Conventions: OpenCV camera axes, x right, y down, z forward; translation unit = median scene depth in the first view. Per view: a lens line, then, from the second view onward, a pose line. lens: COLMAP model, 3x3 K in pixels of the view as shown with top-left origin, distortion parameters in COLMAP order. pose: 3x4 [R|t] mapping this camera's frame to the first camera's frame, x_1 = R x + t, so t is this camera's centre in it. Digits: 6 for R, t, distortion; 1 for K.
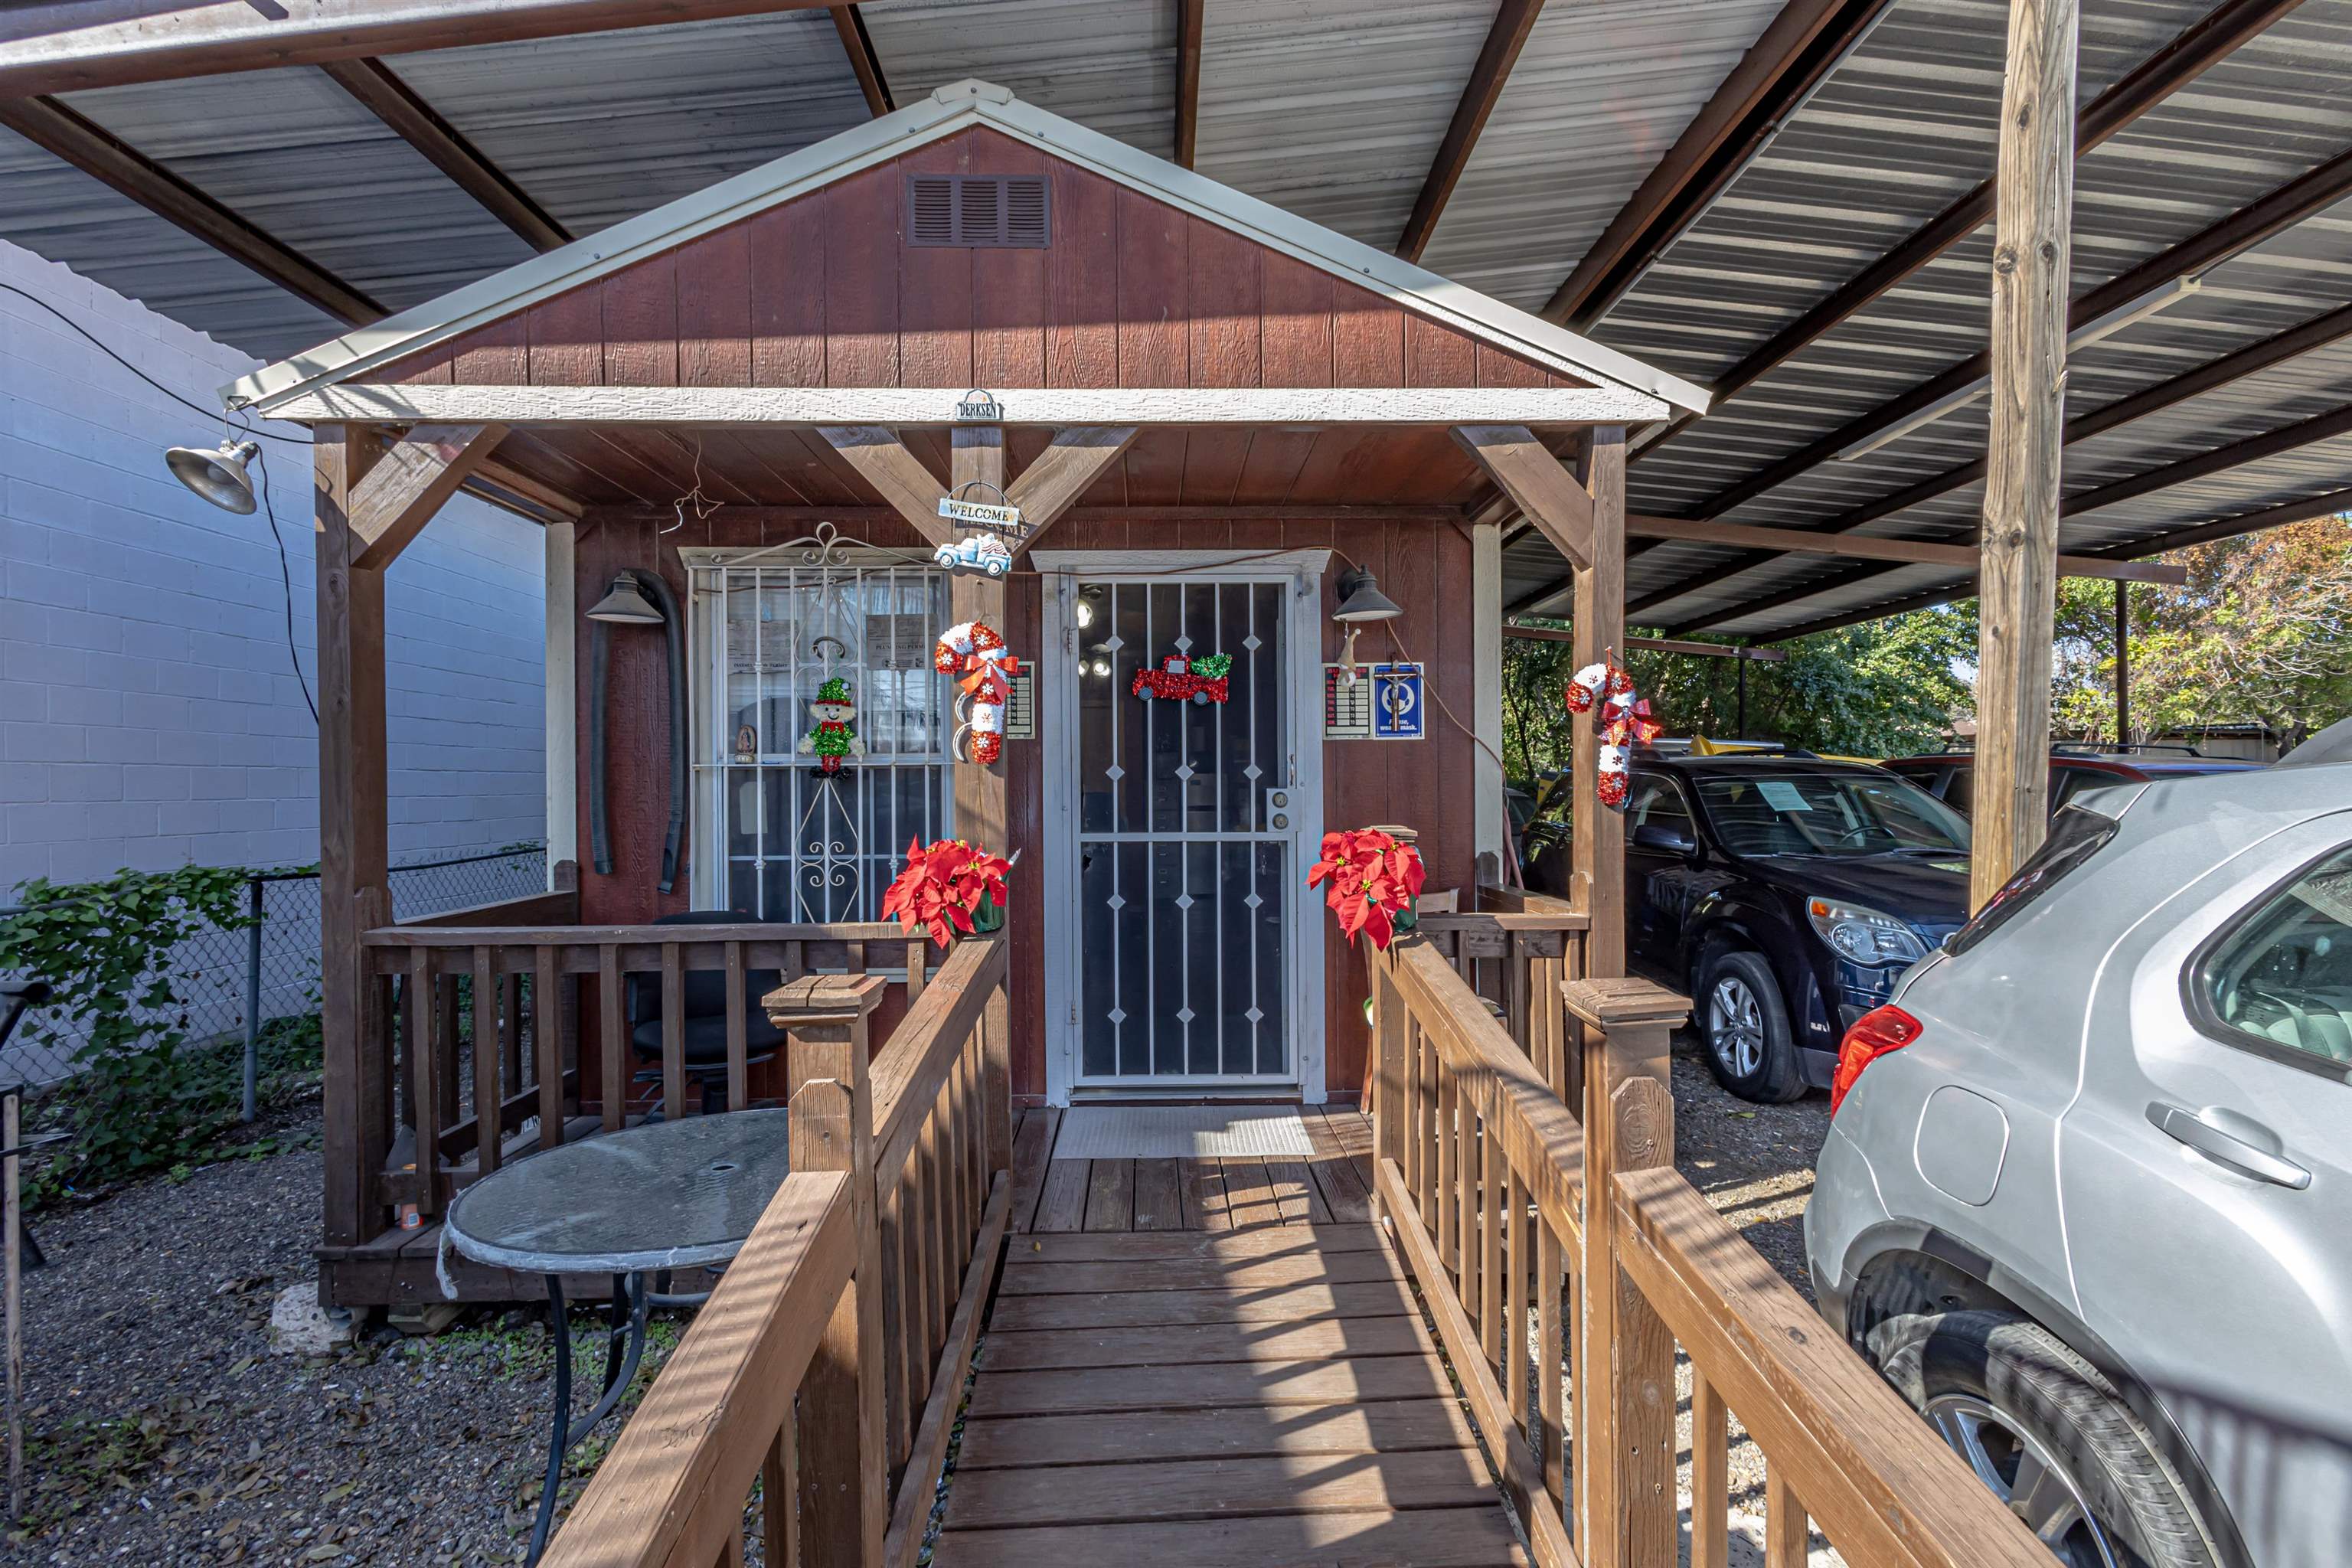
lens RADIAL K [[1082.0, 0, 1181.6], [0, 1082.0, 787.5], [0, 0, 1]] dist [0.007817, 0.000374]
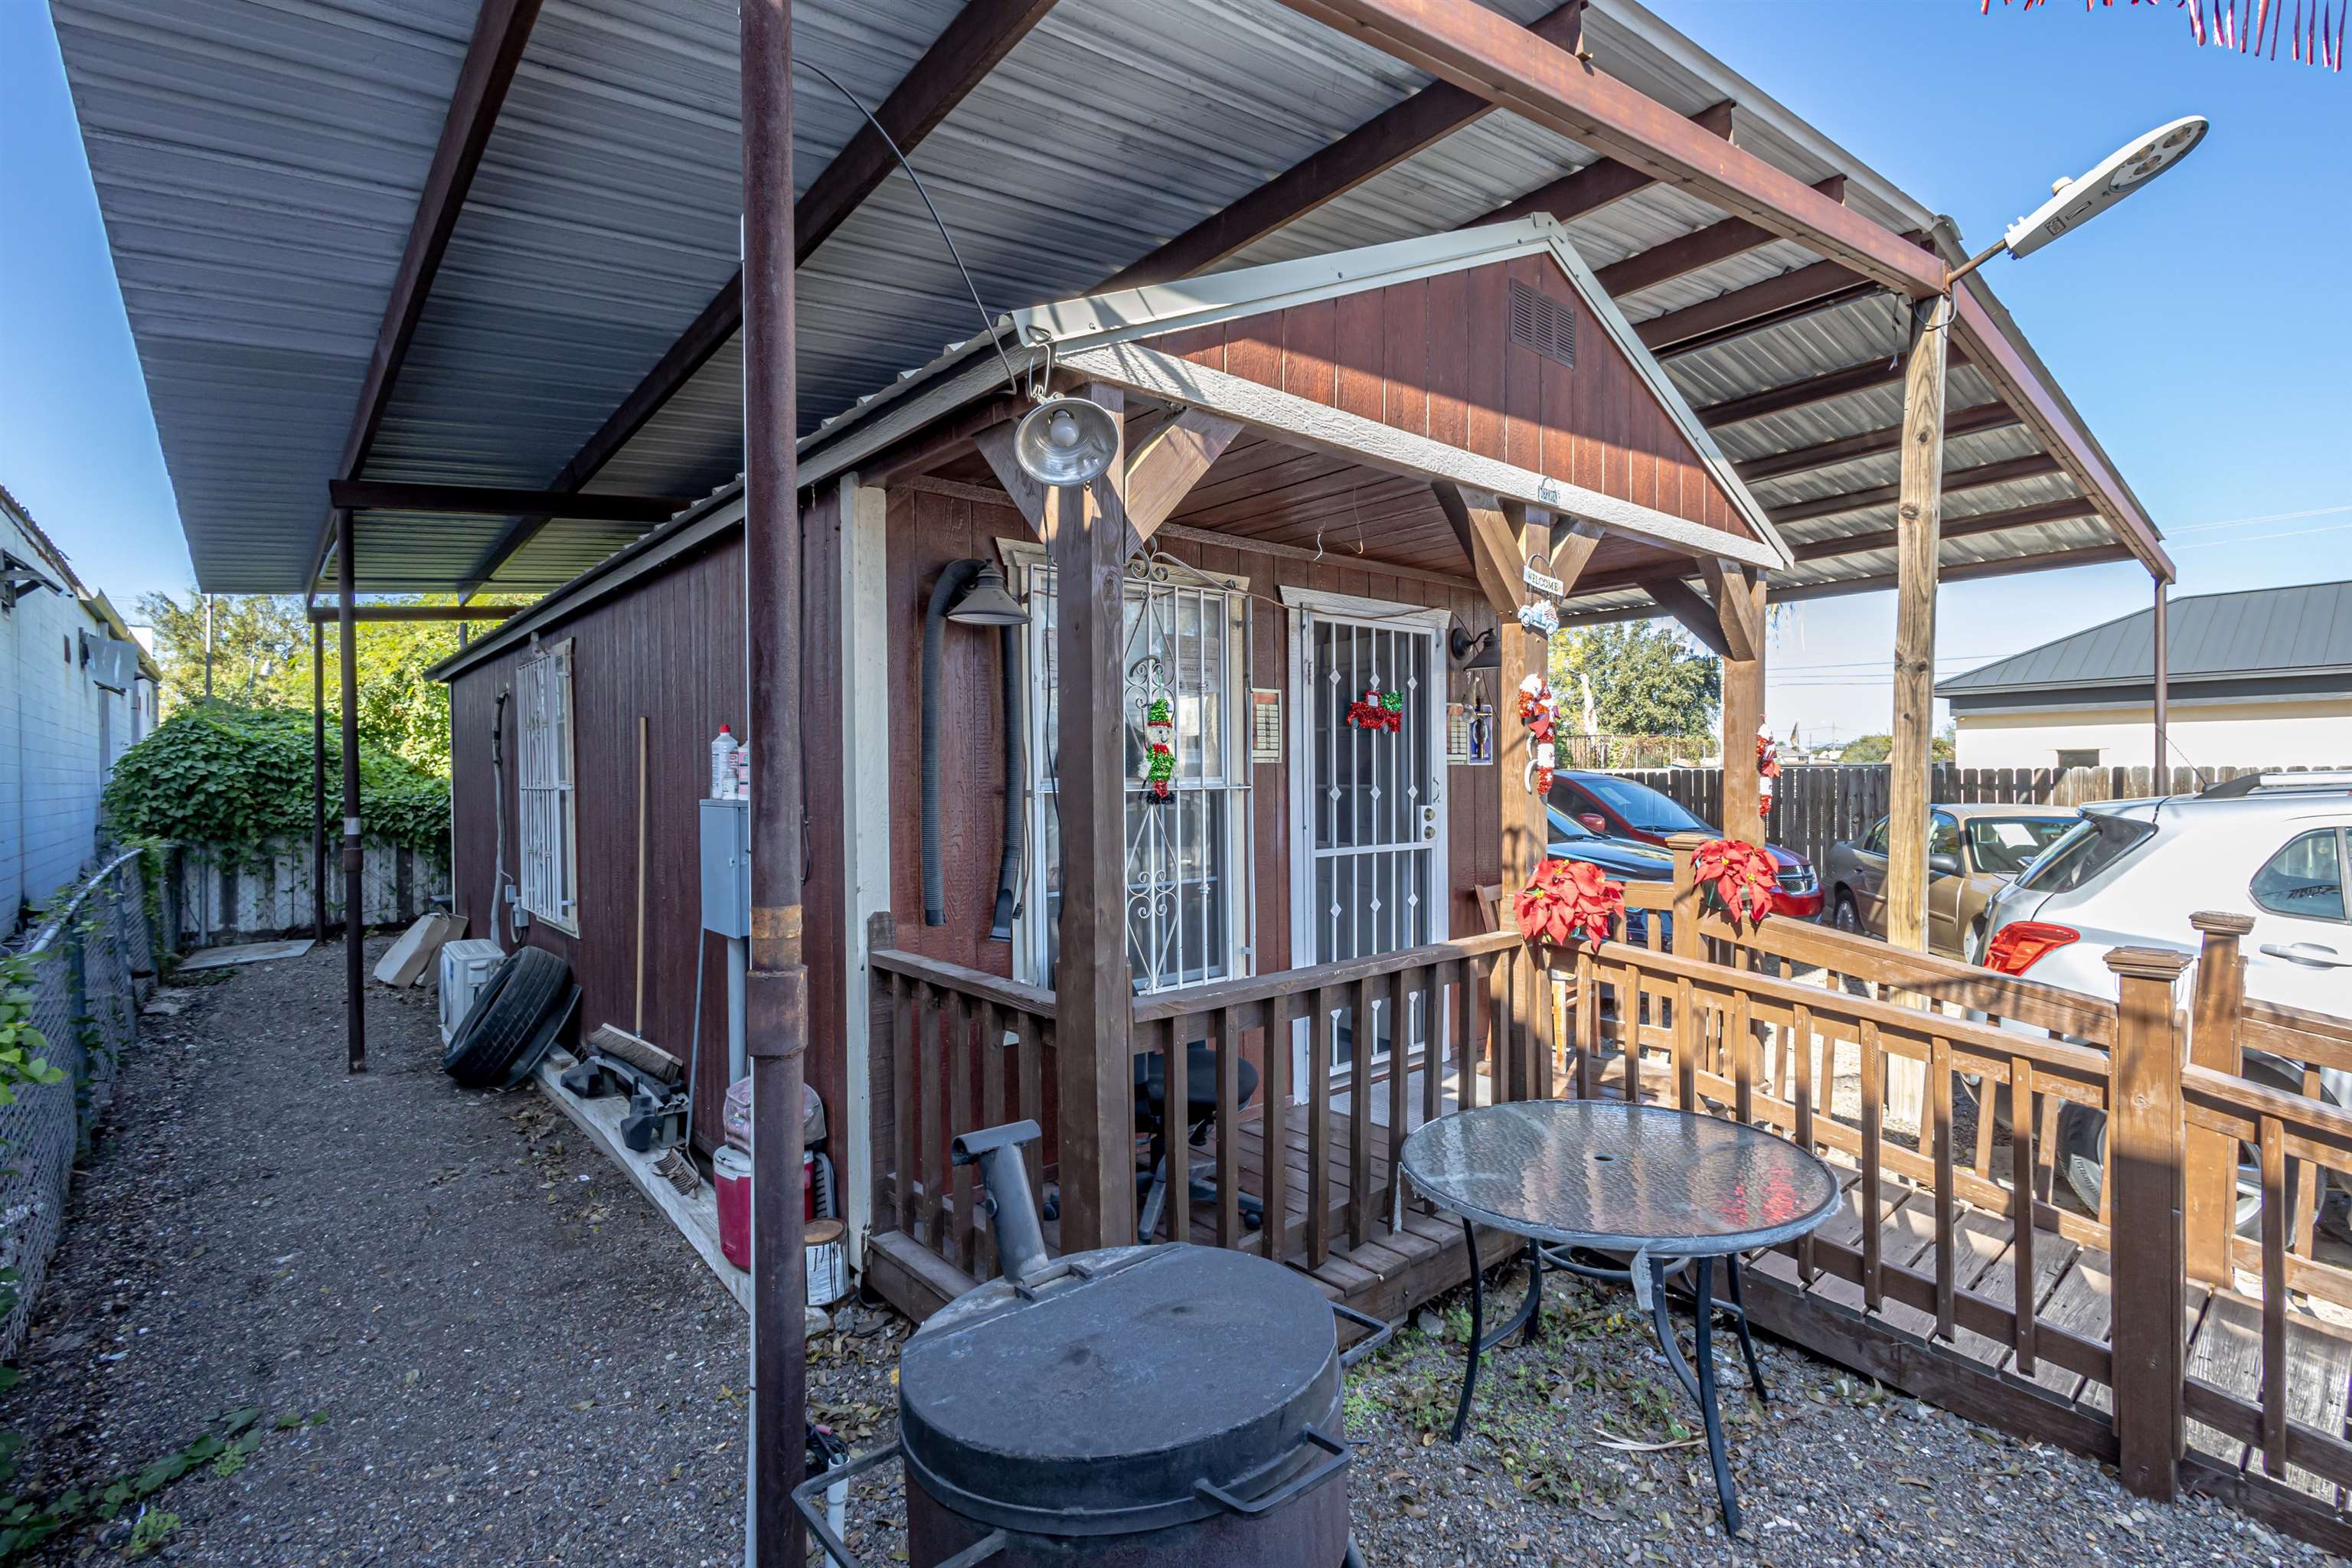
lens RADIAL K [[1082.0, 0, 1177.5], [0, 1082.0, 787.4], [0, 0, 1]] dist [0.007817, 0.000374]
pose [[0.776524, -0.007396, 0.630045, -1.238537], [0.004298, 0.999970, 0.006441, -0.039304], [-0.630073, -0.002293, 0.776532, 0.335674]]
